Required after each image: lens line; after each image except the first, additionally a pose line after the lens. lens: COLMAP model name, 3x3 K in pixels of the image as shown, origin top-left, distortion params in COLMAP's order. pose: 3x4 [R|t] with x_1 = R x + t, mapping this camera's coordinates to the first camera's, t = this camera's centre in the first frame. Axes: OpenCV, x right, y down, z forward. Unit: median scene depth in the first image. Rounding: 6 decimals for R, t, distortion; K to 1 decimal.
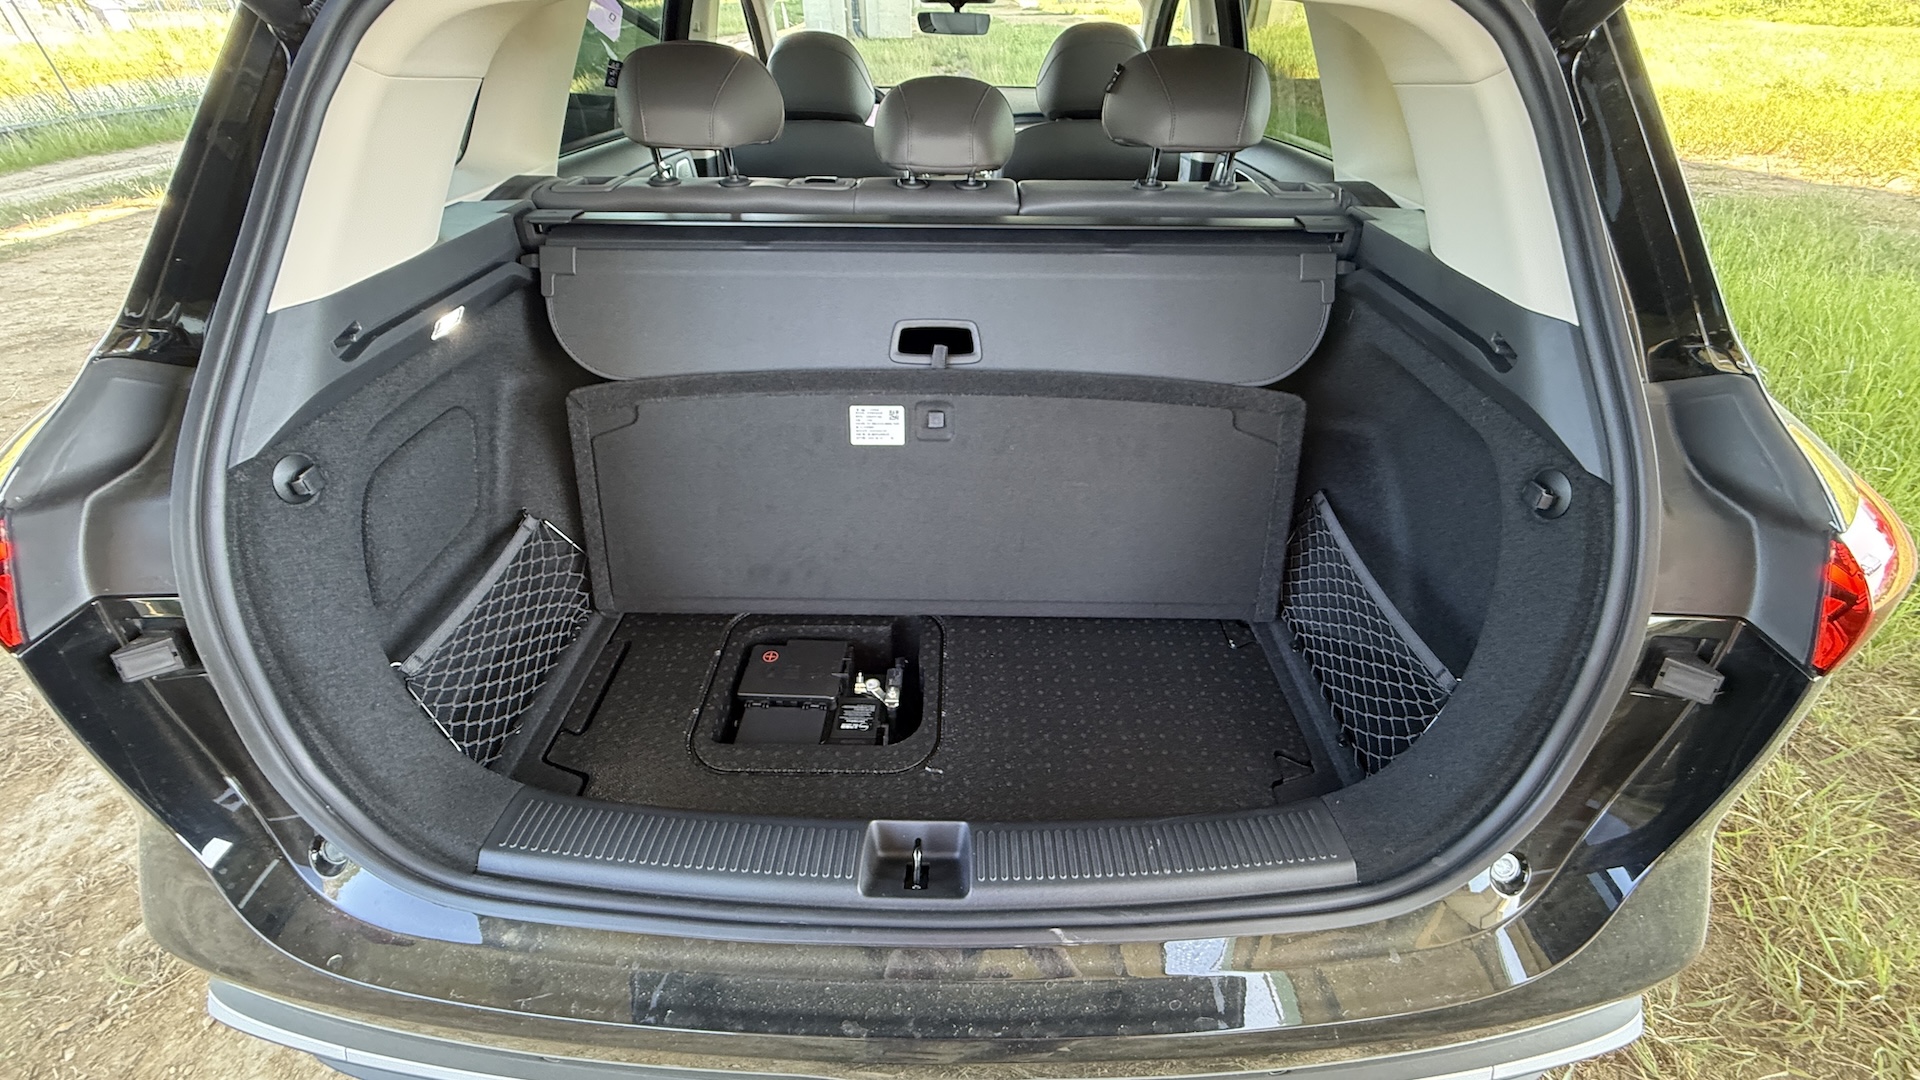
lens RADIAL K [[769.4, 0, 956.2], [0, 769.4, 534.7], [0, 0, 1]] dist [0.002043, -0.000133]
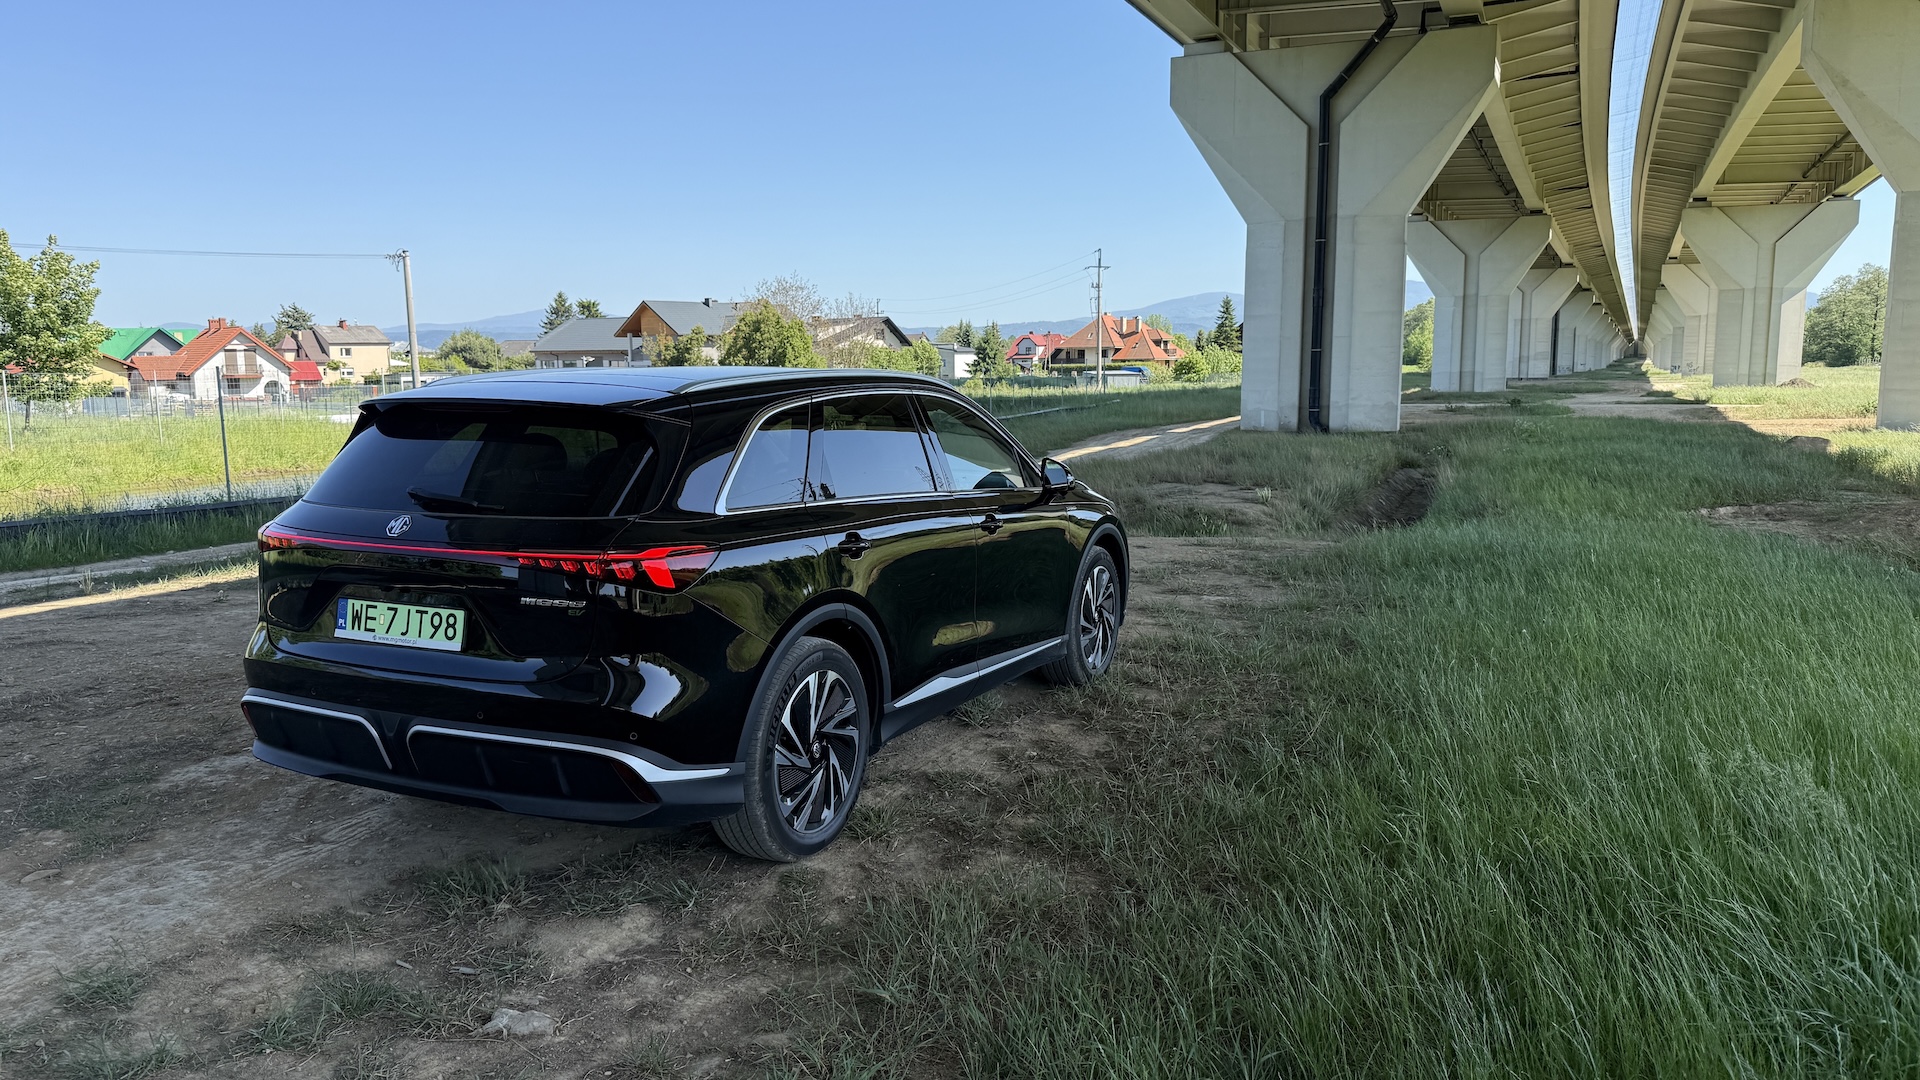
lens RADIAL K [[1342.2, 0, 946.2], [0, 1342.2, 554.7], [0, 0, 1]] dist [0.148929, -0.263174]
pose [[0.907517, 0.053793, -0.416557, 2.468545], [-0.240230, 0.880008, -0.409727, 1.087224], [0.344533, 0.471904, 0.811544, -1.758862]]
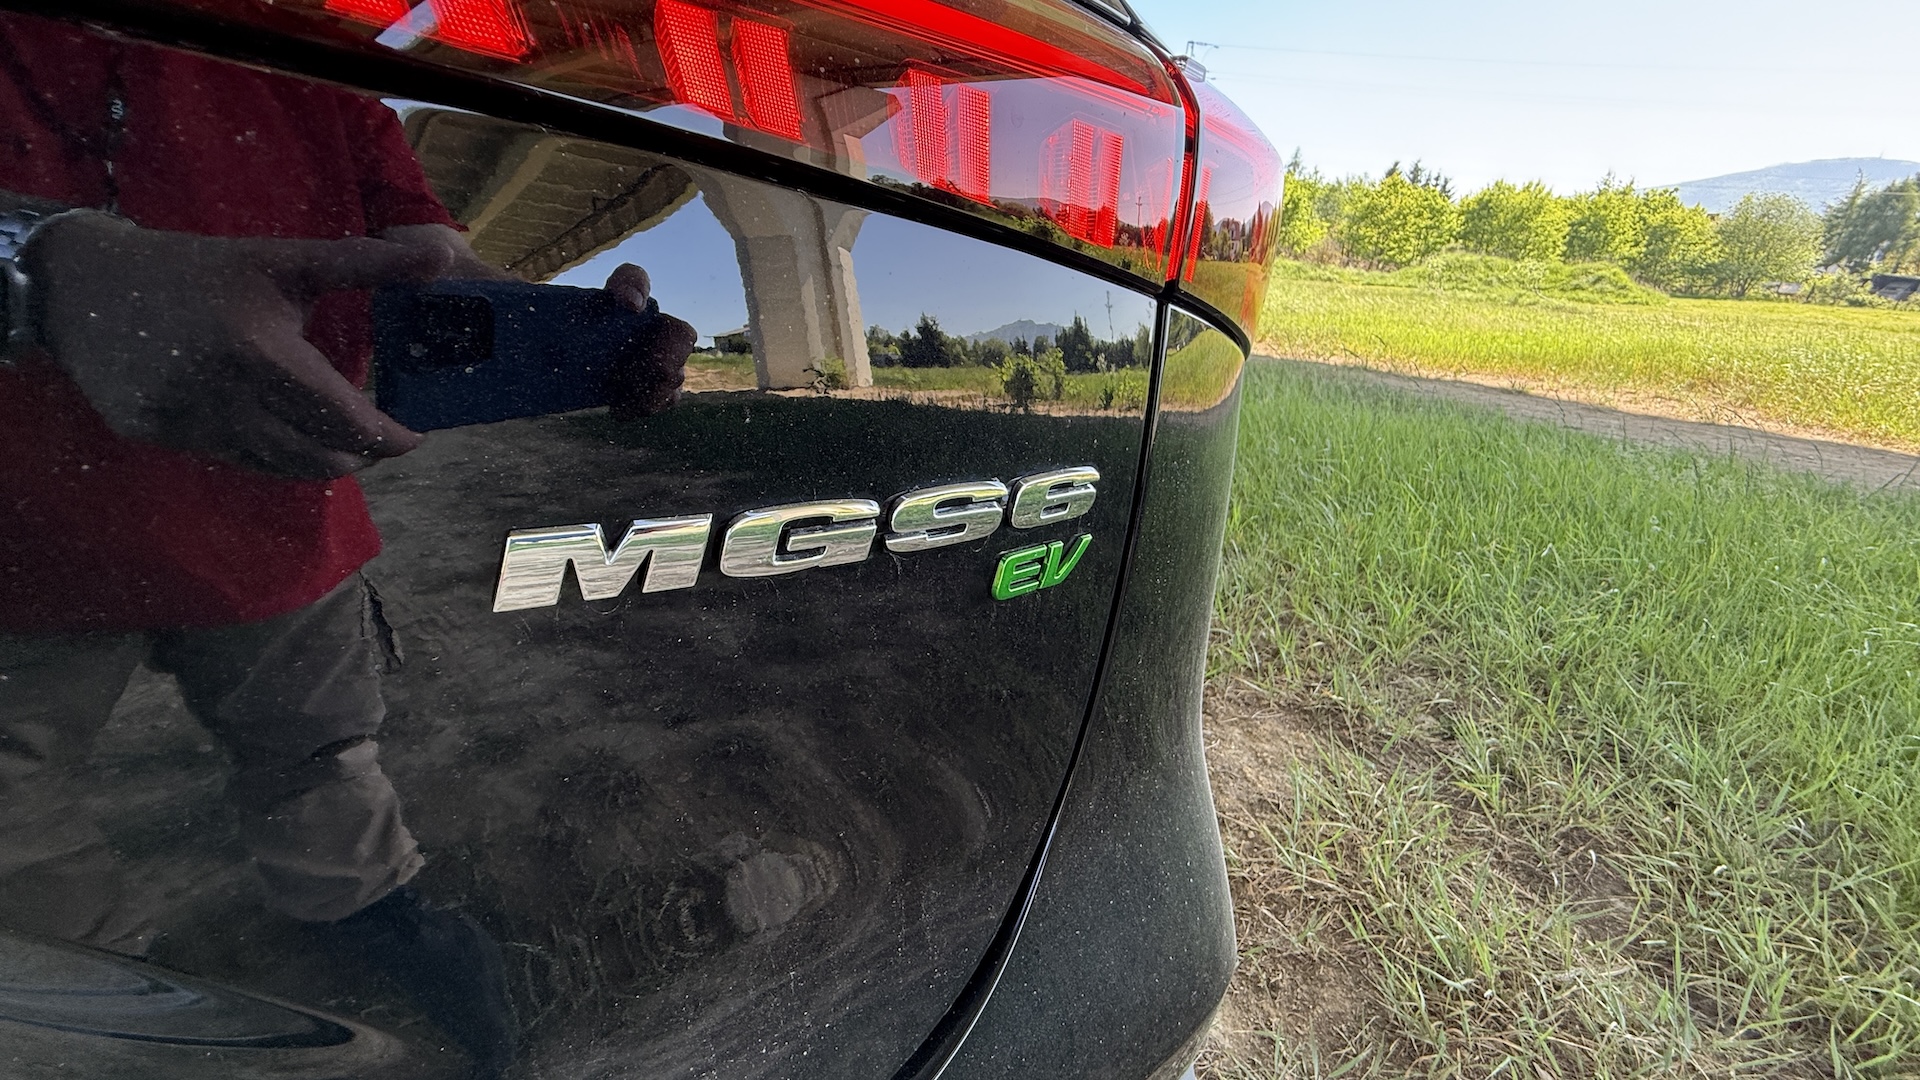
lens RADIAL K [[775.4, 0, 960.0], [0, 775.4, 540.0], [0, 0, 1]] dist [0.000472, -0.000186]
pose [[0.926467, -0.073729, 0.369084, 0.364567], [0.156774, 0.967102, -0.200340, 0.190973], [-0.342171, 0.243472, 0.907547, 0.293741]]
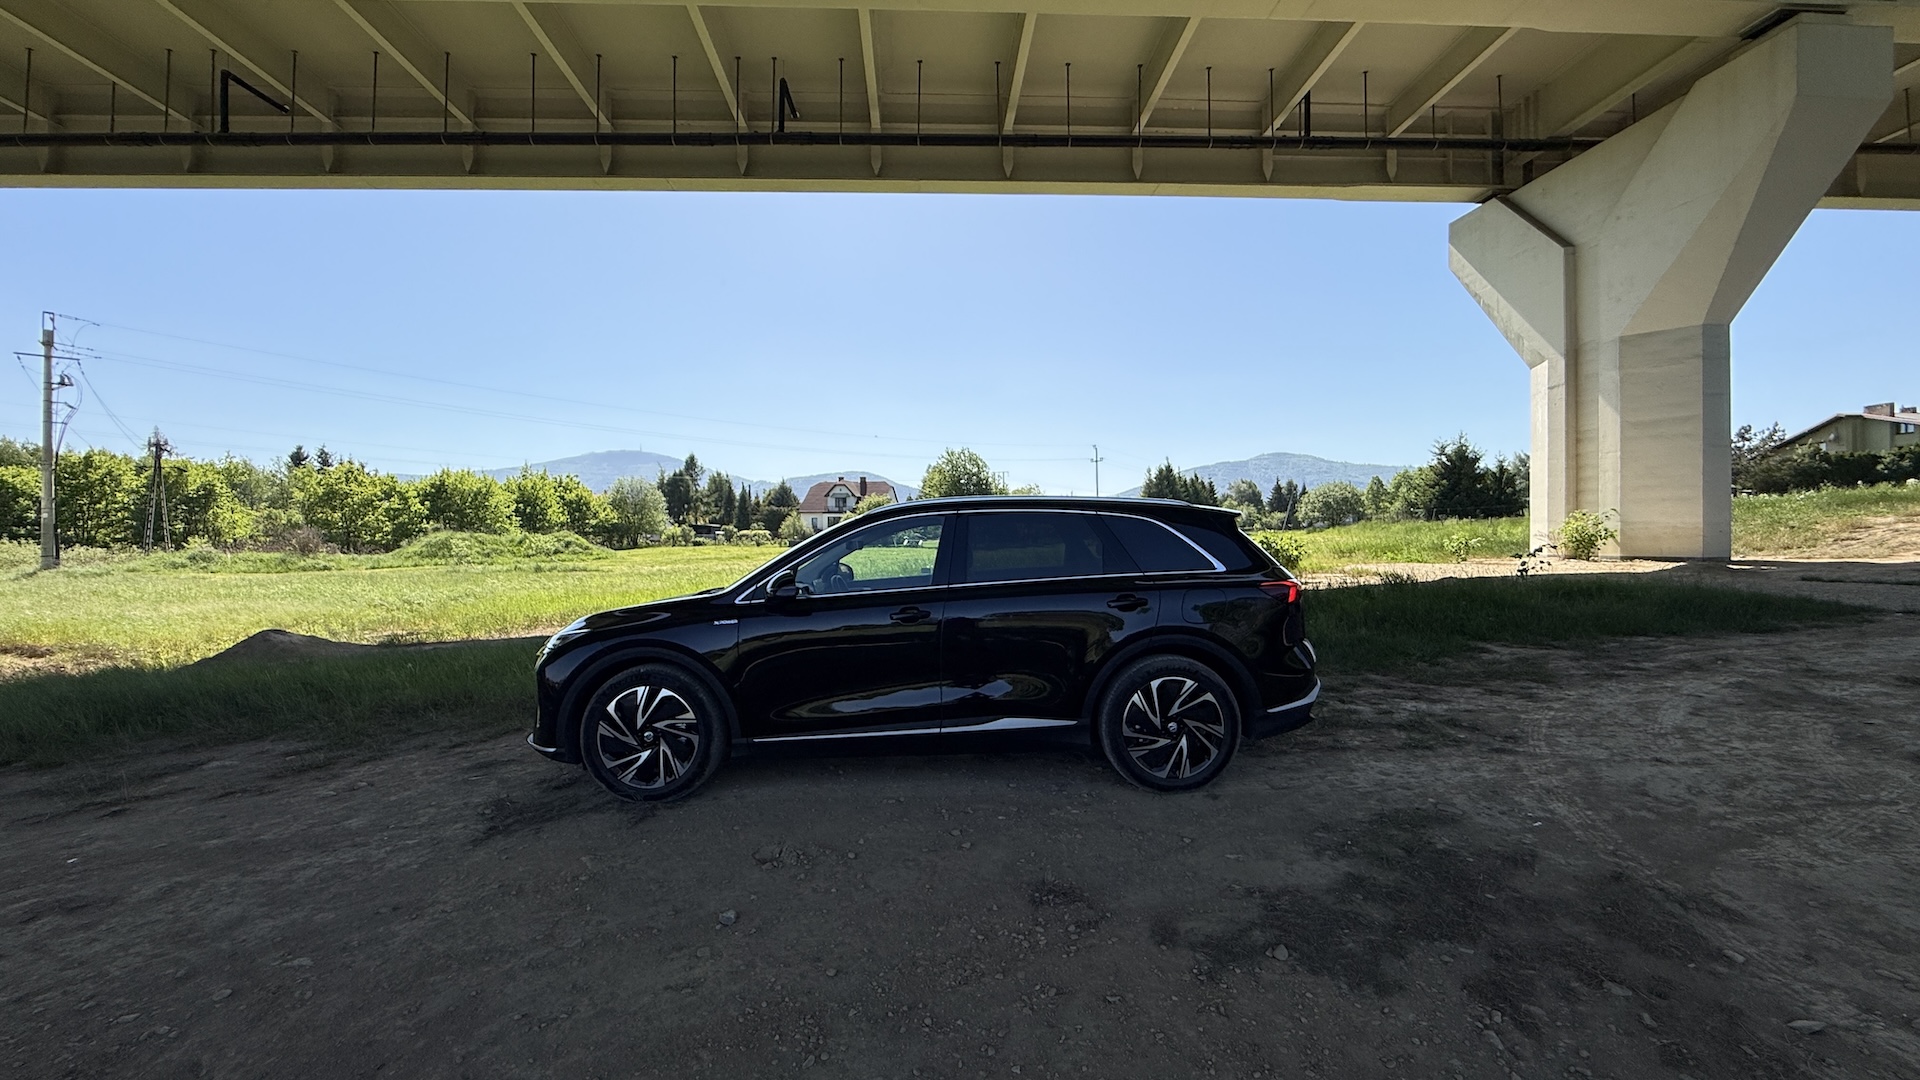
lens RADIAL K [[769.4, 0, 956.2], [0, 769.4, 534.7], [0, 0, 1]] dist [0.002043, -0.000133]
pose [[-0.013346, 0.003789, 0.999904, -3.990840], [0.592740, 0.805379, 0.004860, -1.082540], [-0.805283, 0.592748, -0.012995, 1.604229]]
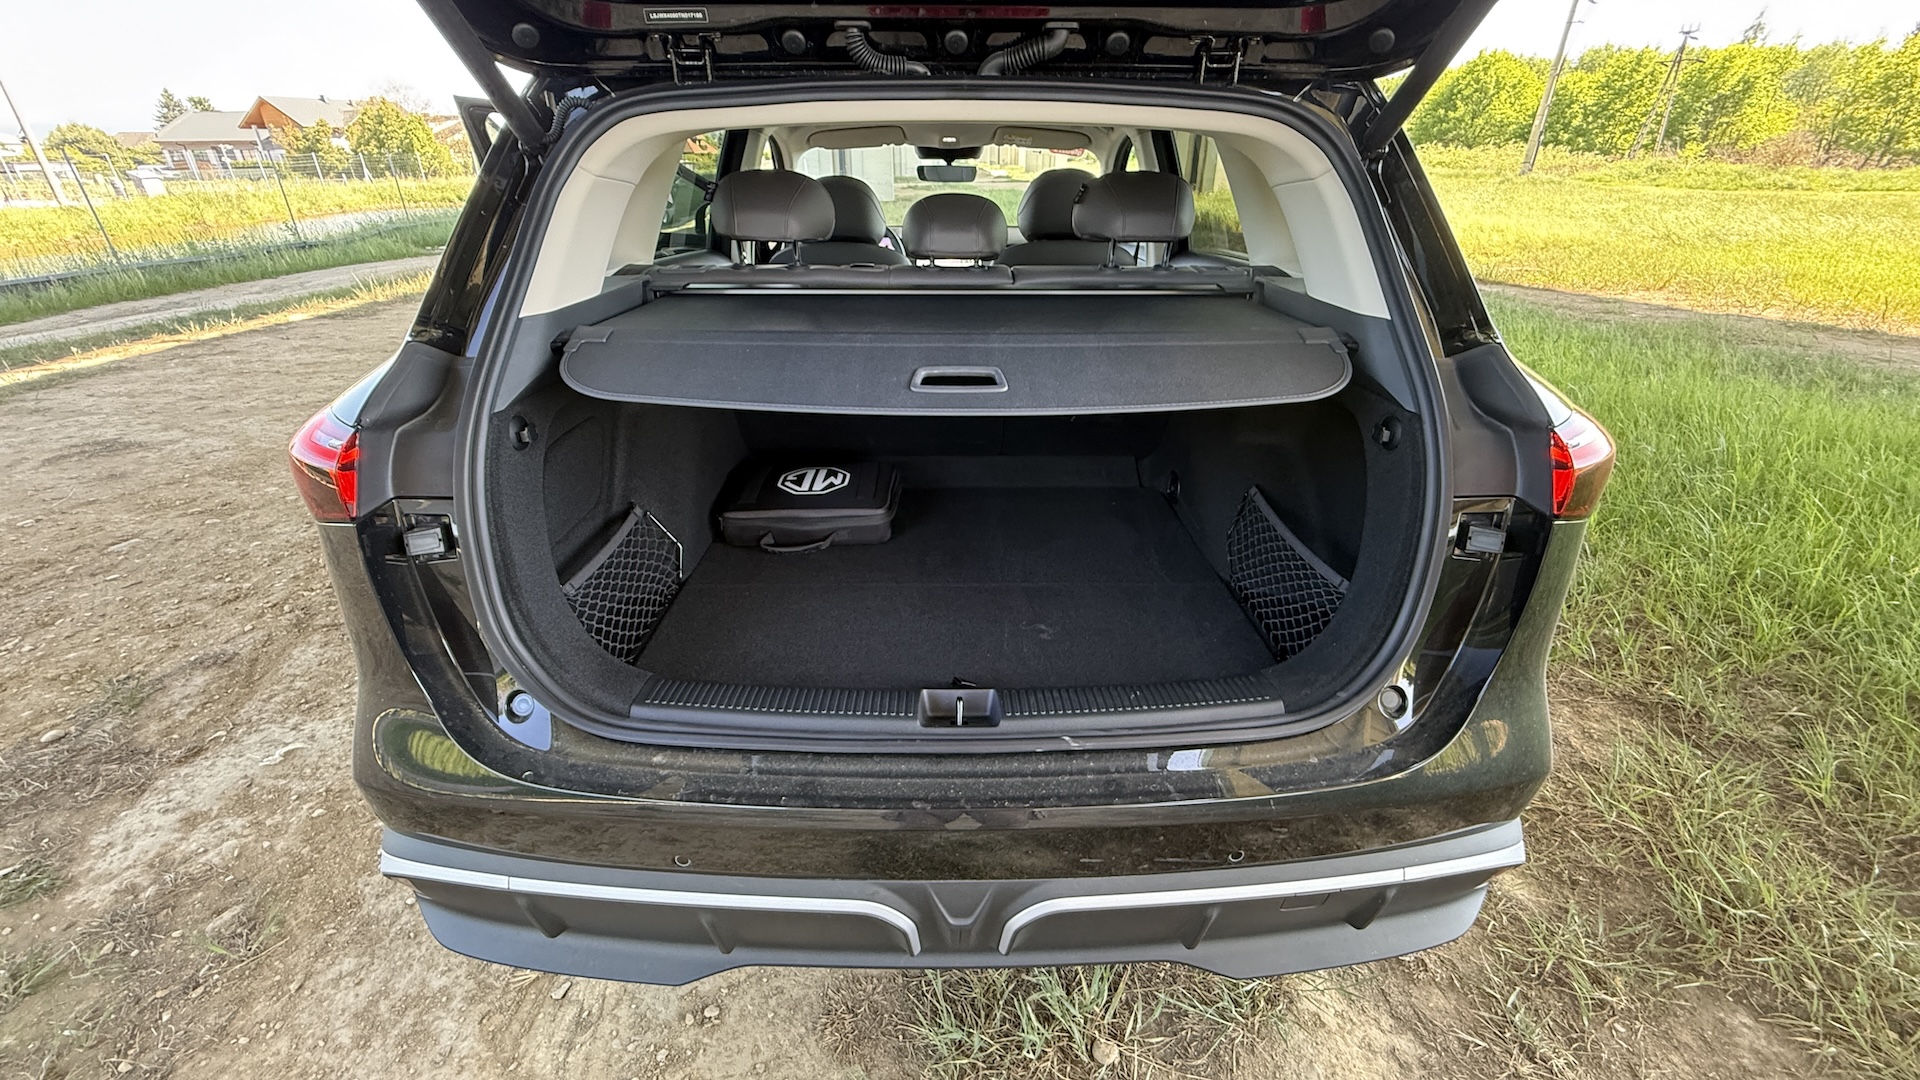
lens RADIAL K [[769.4, 0, 956.2], [0, 769.4, 534.7], [0, 0, 1]] dist [0.002043, -0.000133]
pose [[0.999626, -0.012656, 0.024230, -0.050022], [0.016469, 0.986278, -0.164268, 0.202358], [-0.021819, 0.164606, 0.986118, -0.216992]]
